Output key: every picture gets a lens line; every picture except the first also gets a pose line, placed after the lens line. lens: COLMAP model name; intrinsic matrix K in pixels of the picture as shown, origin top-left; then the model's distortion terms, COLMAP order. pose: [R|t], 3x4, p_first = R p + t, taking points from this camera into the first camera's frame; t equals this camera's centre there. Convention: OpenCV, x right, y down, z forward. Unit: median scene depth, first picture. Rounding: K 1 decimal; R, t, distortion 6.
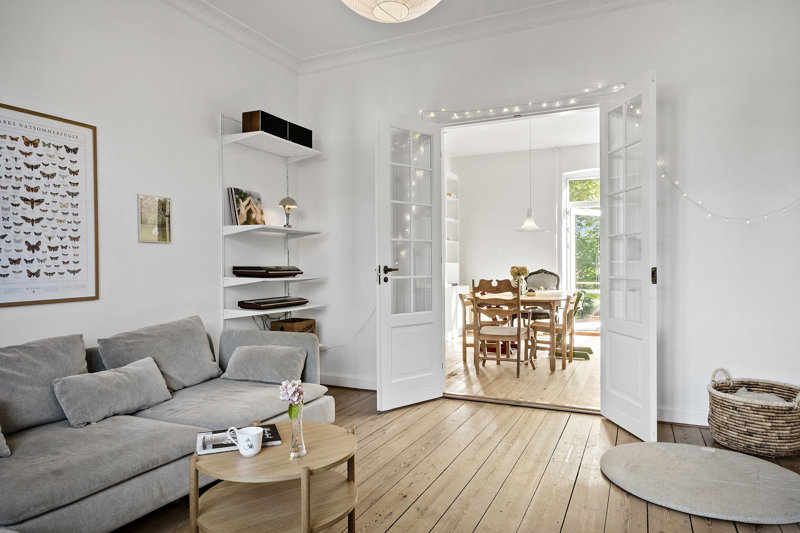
lens RADIAL K [[517.6, 0, 400.1], [0, 517.6, 268.0], [0, 0, 1]] dist [0.005406, 0.000221]
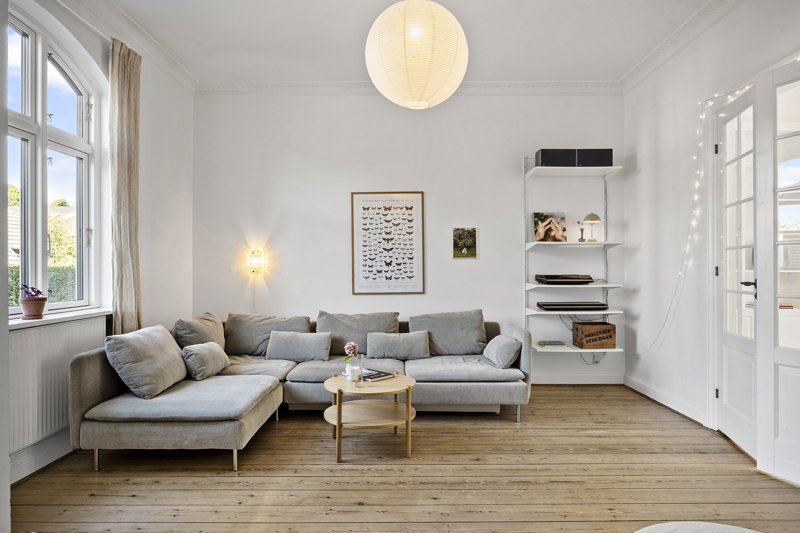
lens RADIAL K [[484.4, 0, 399.1], [0, 484.4, 267.0], [0, 0, 1]] dist [0.001854, 0.000236]
pose [[0.428920, 0.000973, -0.903342, 0.848165], [-0.006299, 0.999978, -0.001914, -0.024276], [0.903321, 0.006511, 0.428916, 0.267066]]
